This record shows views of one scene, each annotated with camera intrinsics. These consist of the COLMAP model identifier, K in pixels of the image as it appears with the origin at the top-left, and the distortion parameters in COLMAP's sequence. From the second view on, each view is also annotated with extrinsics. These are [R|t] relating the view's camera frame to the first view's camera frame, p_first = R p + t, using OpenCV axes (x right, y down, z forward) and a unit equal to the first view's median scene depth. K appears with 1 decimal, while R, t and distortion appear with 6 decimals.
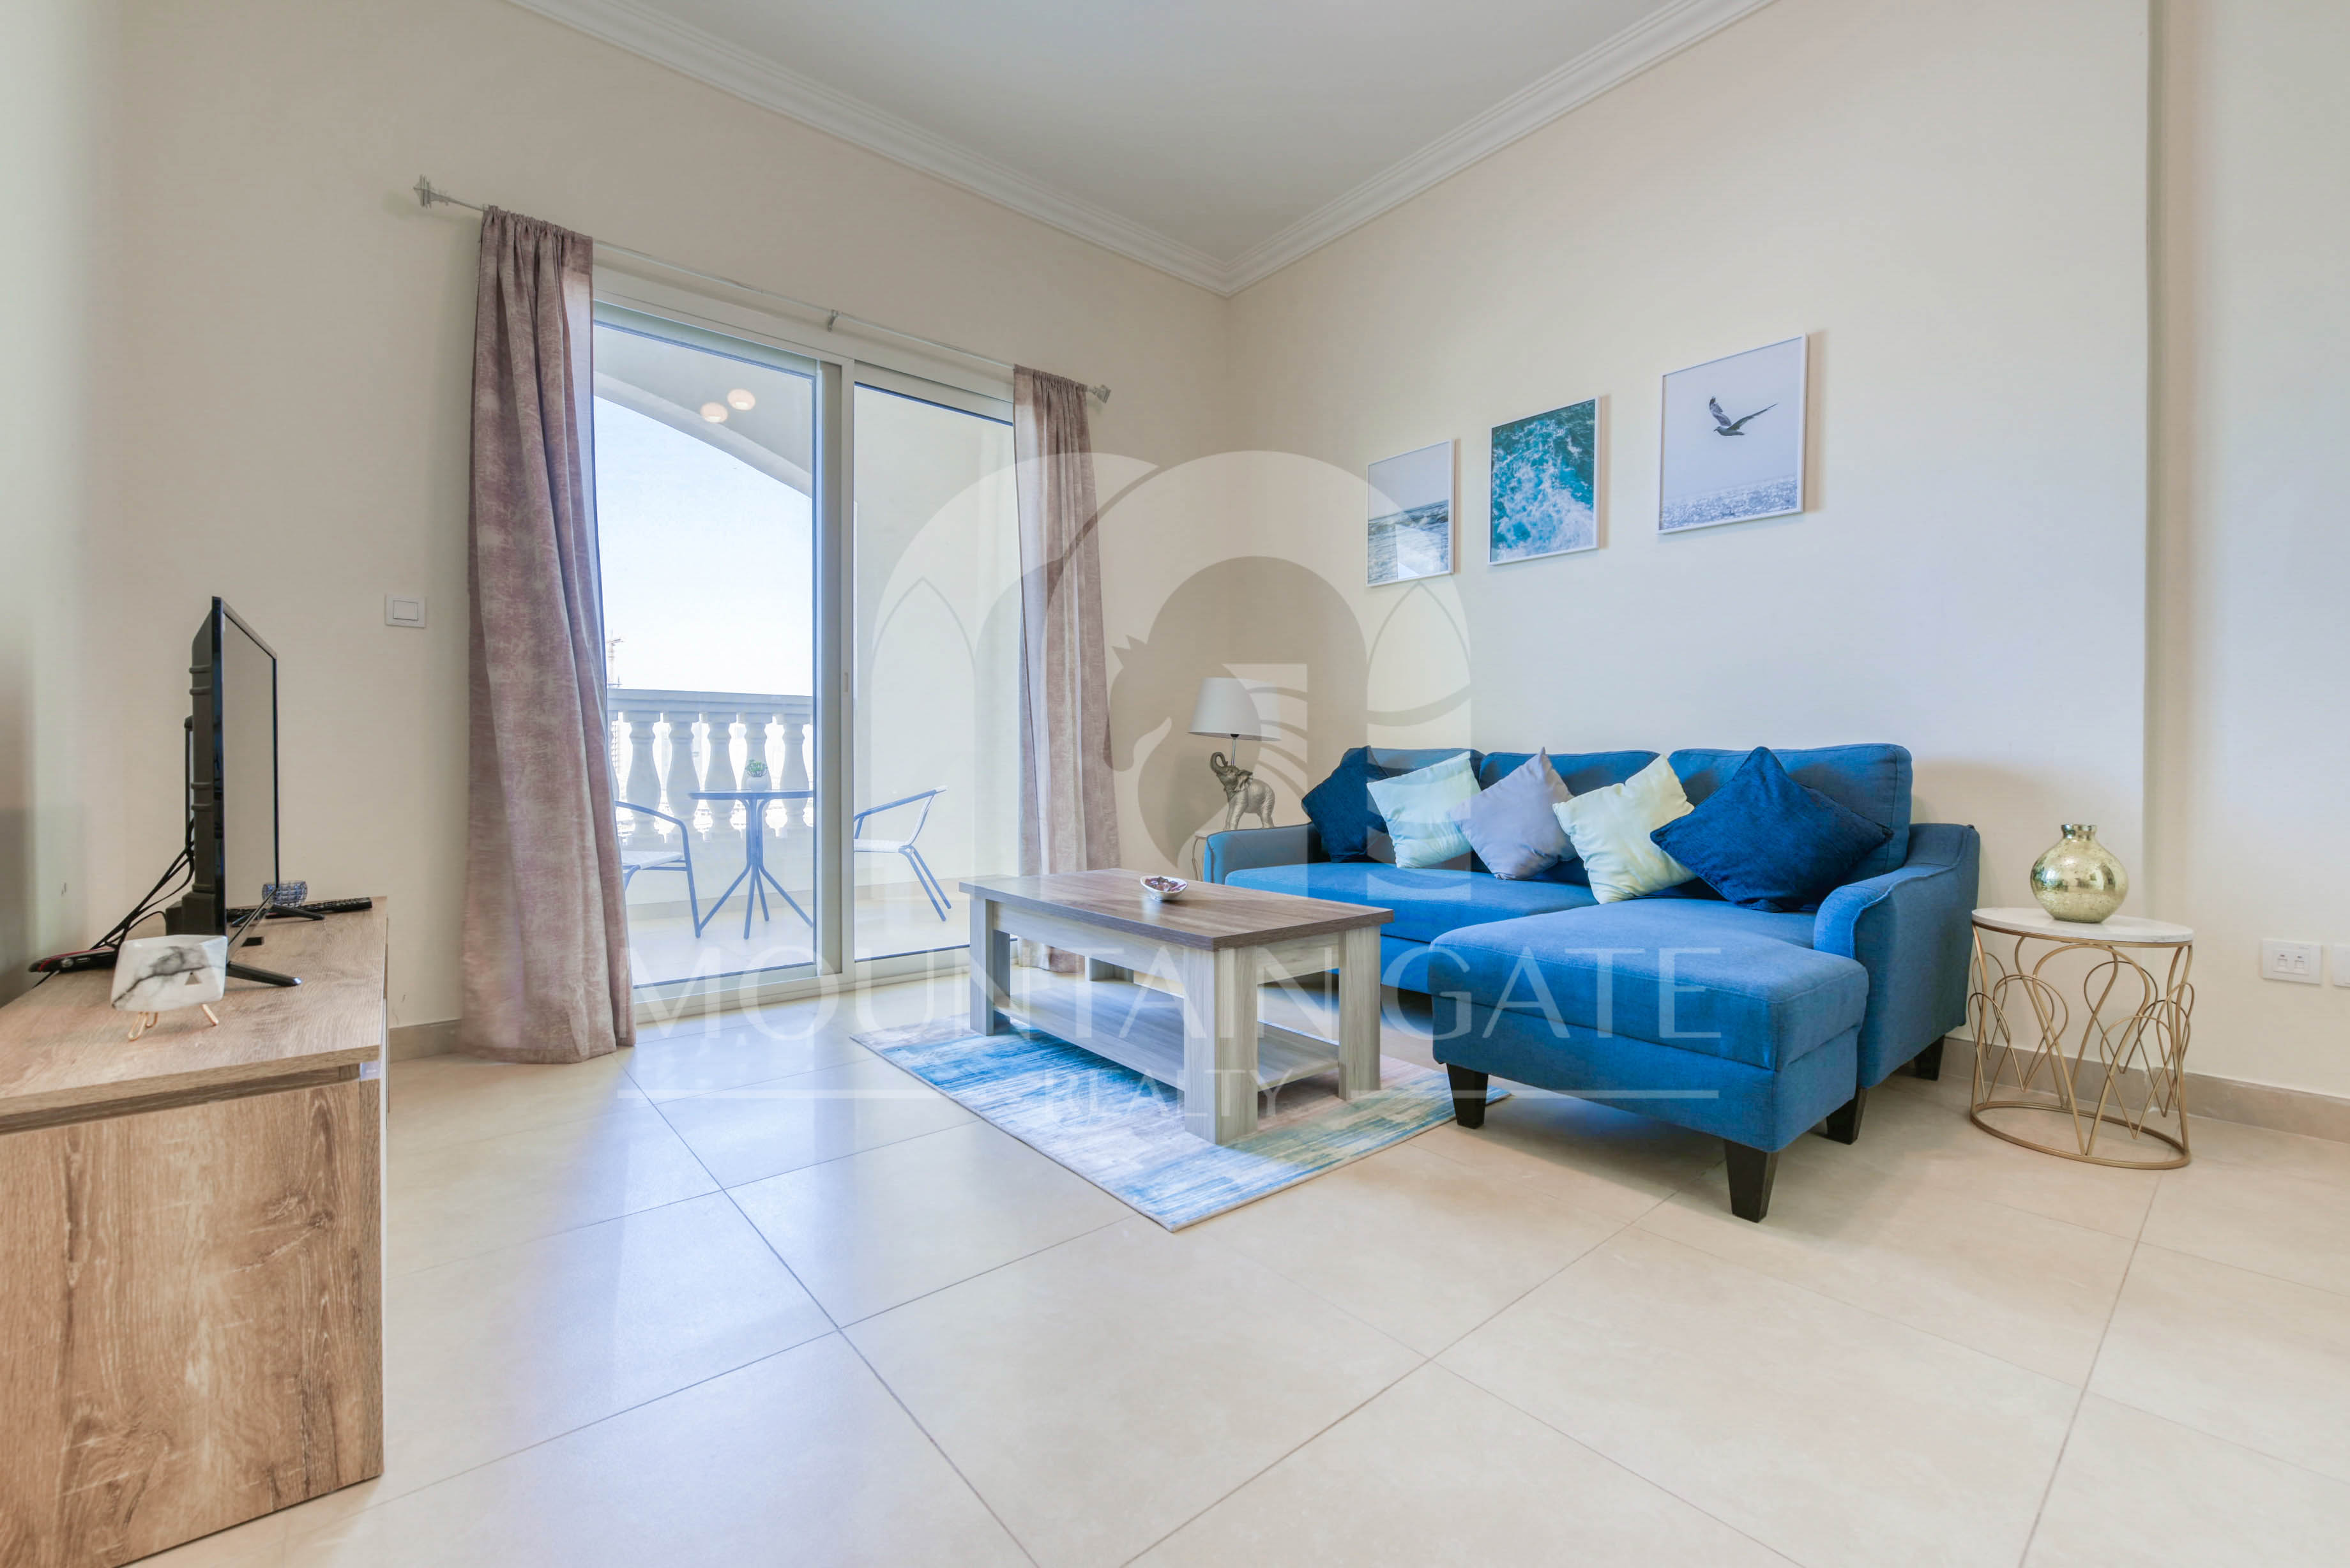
lens RADIAL K [[957.2, 0, 1172.7], [0, 957.2, 776.5], [0, 0, 1]] dist [0.000943, -0.003860]
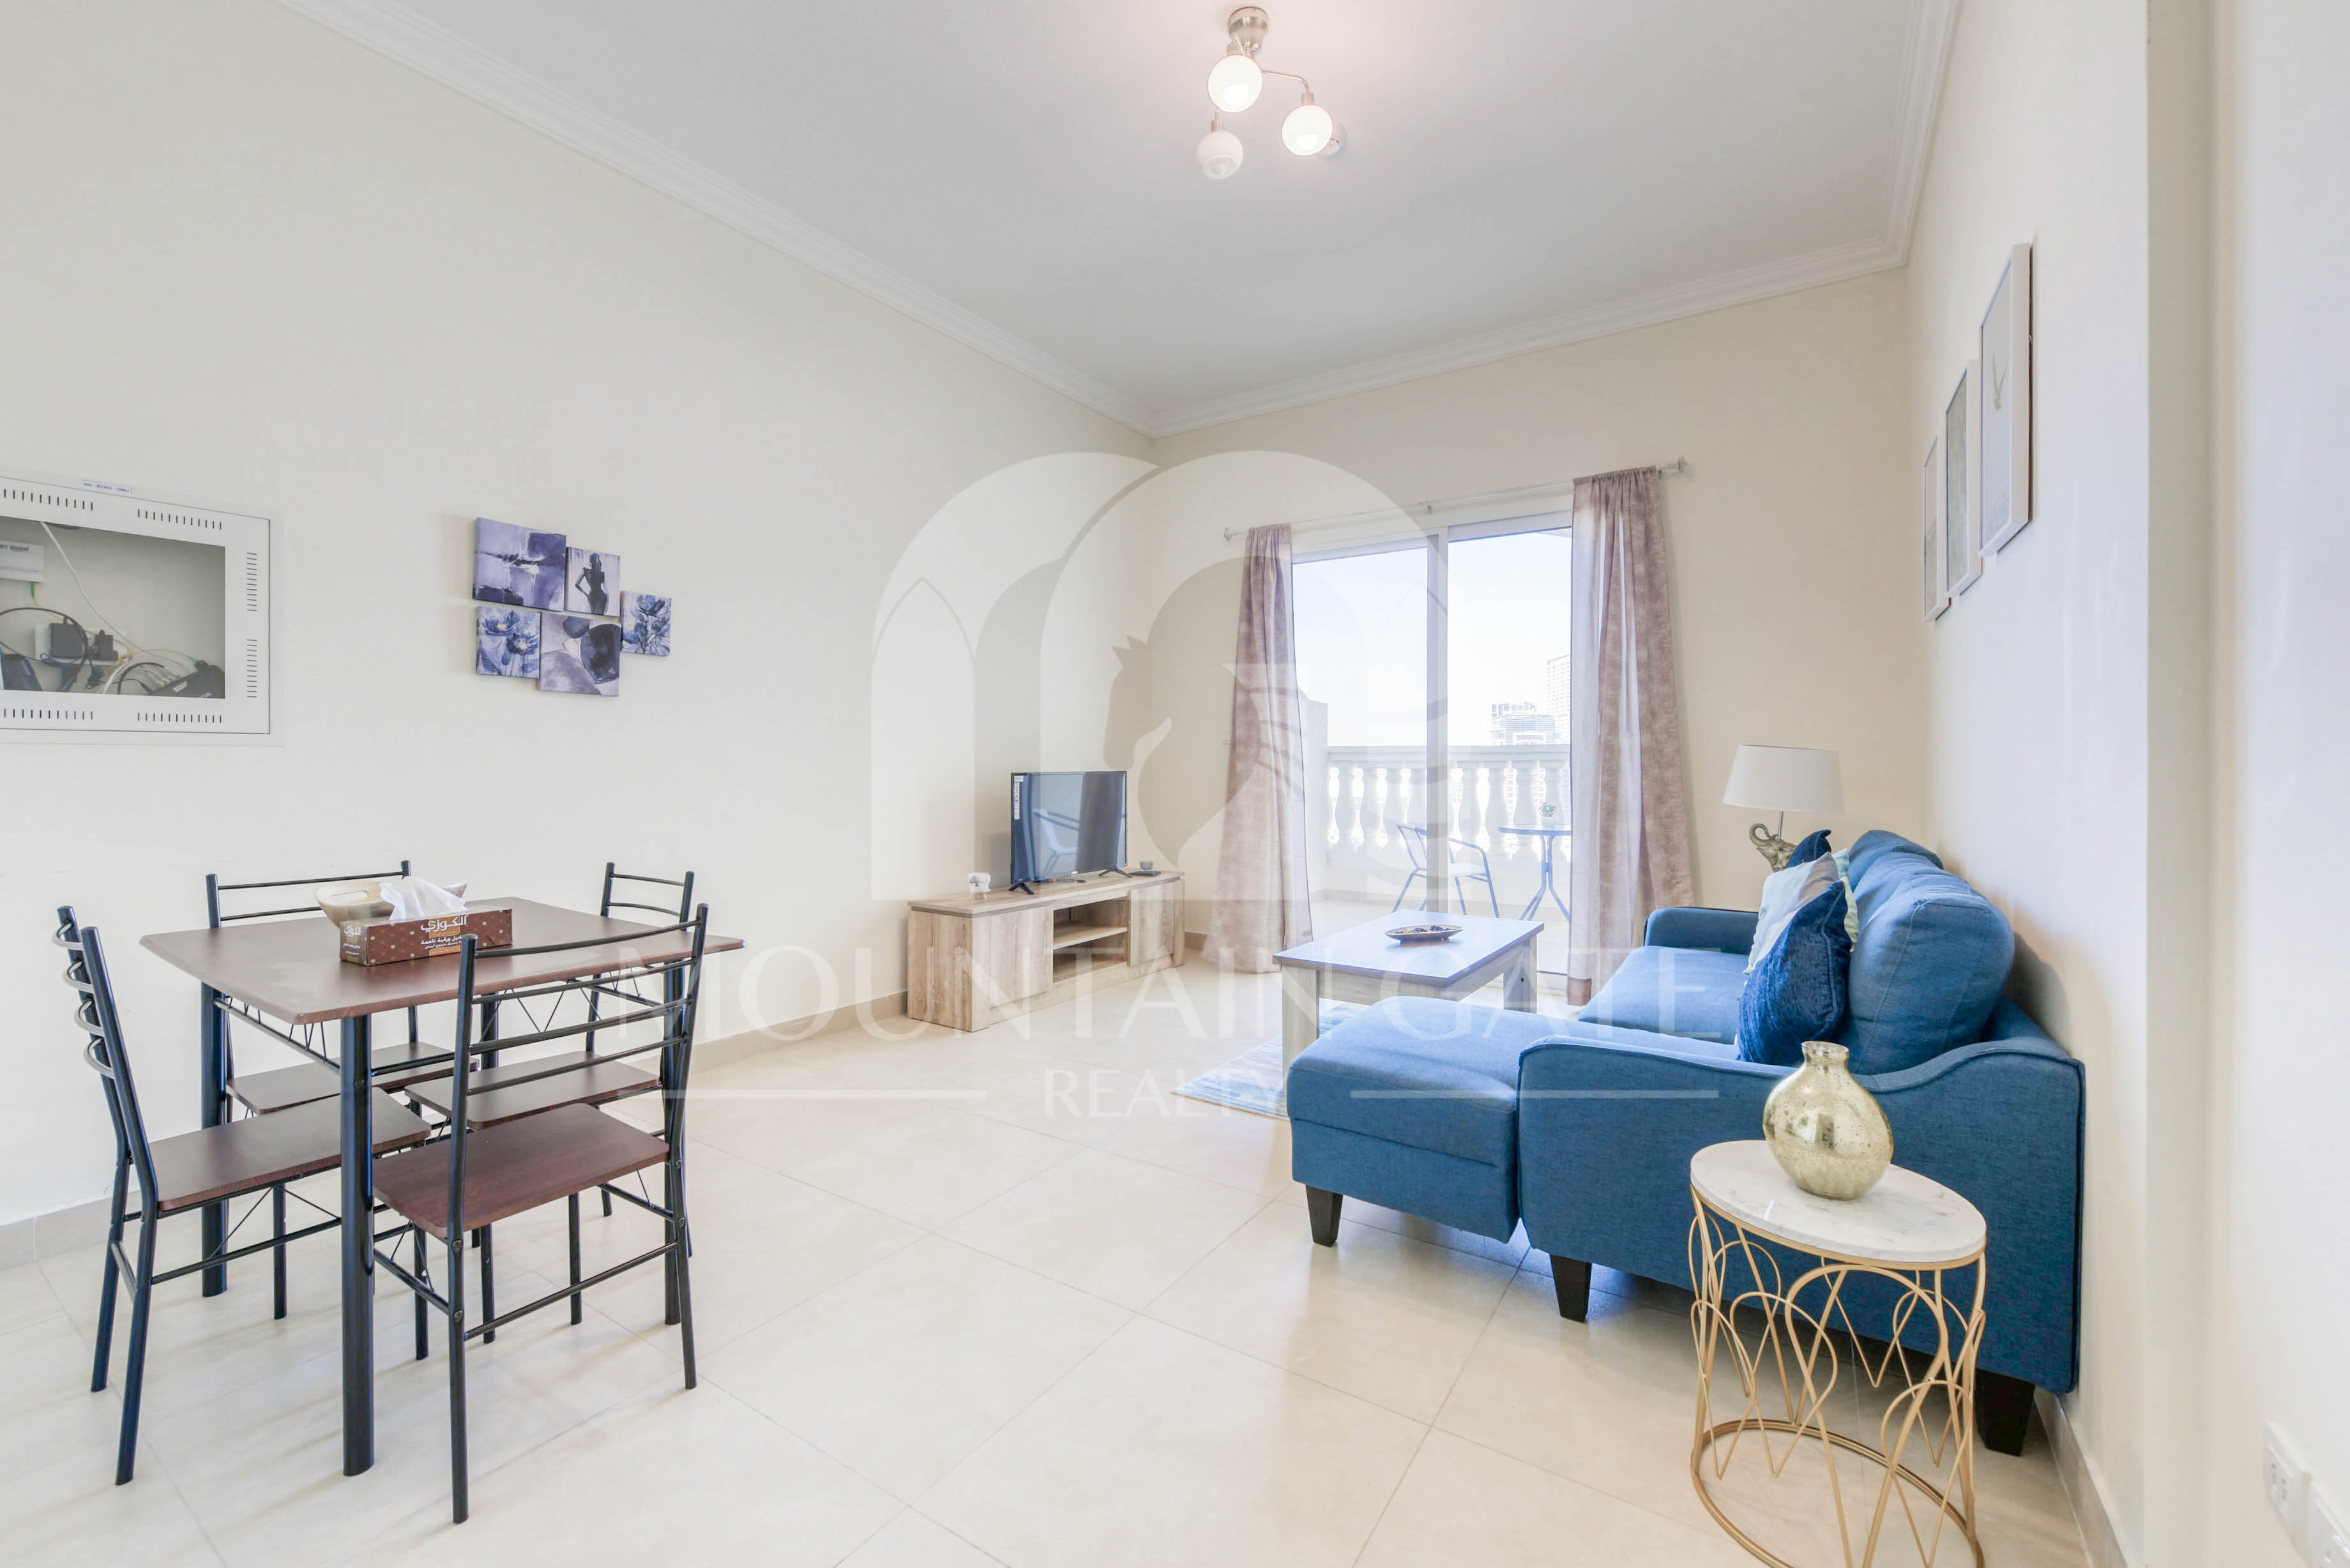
lens RADIAL K [[991.3, 0, 1169.7], [0, 991.3, 758.8], [0, 0, 1]] dist [0.000067, -0.003166]
pose [[0.270775, 0.002491, -0.962639, 0.981151], [-0.012274, 0.999924, -0.000865, -0.096031], [0.962564, 0.012050, 0.270785, 0.237558]]
